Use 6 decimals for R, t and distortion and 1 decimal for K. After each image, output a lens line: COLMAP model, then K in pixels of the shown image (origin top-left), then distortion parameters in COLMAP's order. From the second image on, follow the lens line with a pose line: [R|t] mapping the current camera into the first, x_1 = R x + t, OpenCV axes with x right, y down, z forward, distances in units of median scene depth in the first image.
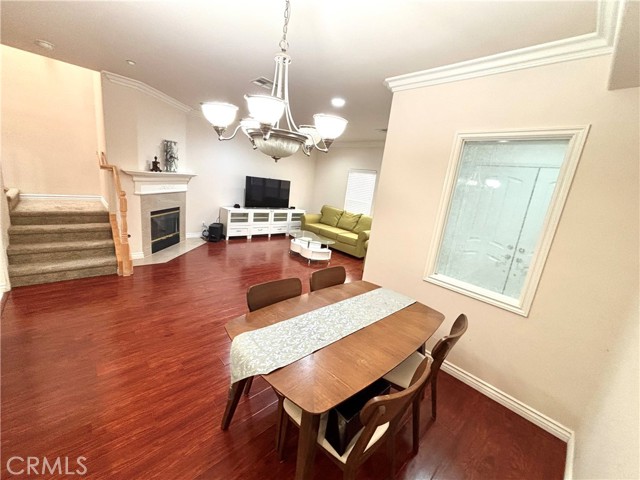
lens RADIAL K [[254.7, 0, 322.1], [0, 254.7, 240.7], [0, 0, 1]] dist [0.000827, -0.000025]
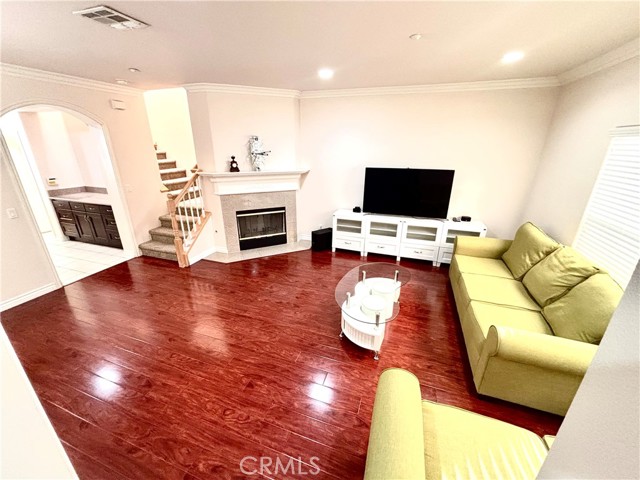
lens RADIAL K [[254.7, 0, 322.1], [0, 254.7, 240.7], [0, 0, 1]] dist [0.000827, -0.000025]
pose [[0.445168, 0.195296, -0.873891, 0.297476], [-0.156440, 0.977880, 0.138844, -0.141296], [0.881676, 0.074903, 0.465873, 0.607089]]
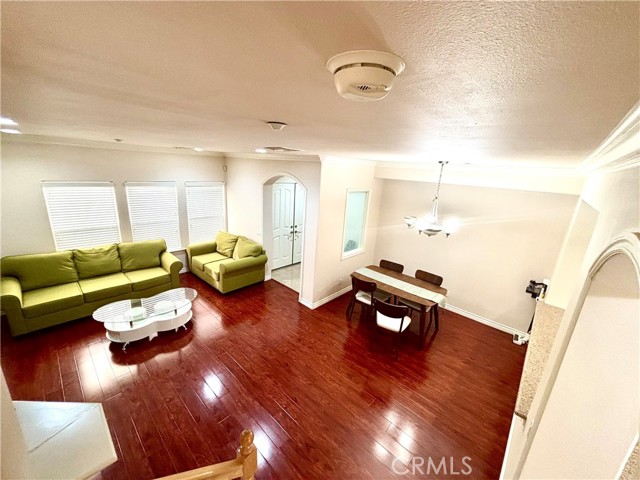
lens RADIAL K [[259.0, 0, 320.0], [0, 259.0, 240.0], [0, 0, 1]] dist [0.002923, -0.000009]
pose [[-0.051071, -0.384090, 0.921882, -0.588311], [0.155196, 0.908821, 0.387246, -0.335967], [-0.986563, 0.162849, 0.013194, 0.472288]]
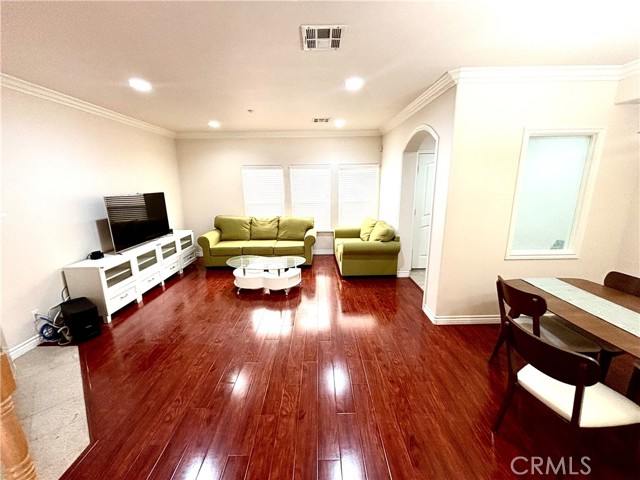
lens RADIAL K [[258.5, 0, 320.2], [0, 258.5, 241.3], [0, 0, 1]] dist [-0.000172, -0.000093]
pose [[0.680873, -0.287723, 0.673519, -0.392591], [0.255202, 0.955173, 0.150055, -0.131955], [-0.686501, 0.069715, 0.723779, 0.311162]]
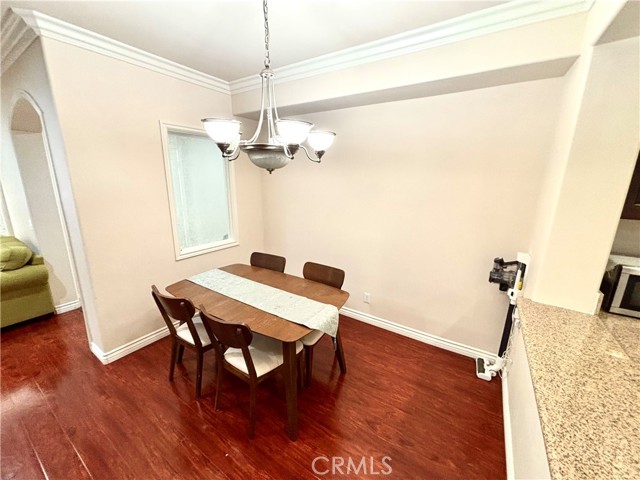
lens RADIAL K [[258.5, 0, 320.2], [0, 258.5, 241.3], [0, 0, 1]] dist [-0.000172, -0.000093]
pose [[-0.217594, -0.346756, 0.912367, -0.301359], [0.181707, 0.904031, 0.386924, -0.099617], [-0.958976, 0.249975, -0.133704, 0.233181]]
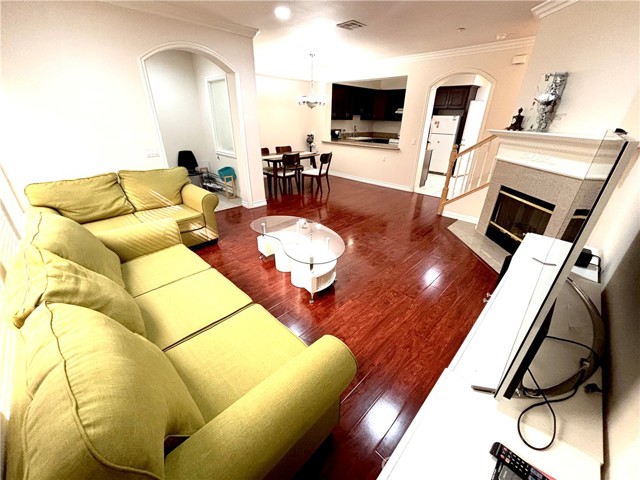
lens RADIAL K [[254.7, 0, 322.1], [0, 254.7, 240.7], [0, 0, 1]] dist [0.000827, -0.000025]
pose [[-0.990169, -0.103556, -0.094031, -0.045539], [-0.139694, 0.766508, 0.626858, -0.290891], [0.007161, 0.633831, -0.773439, 1.250411]]
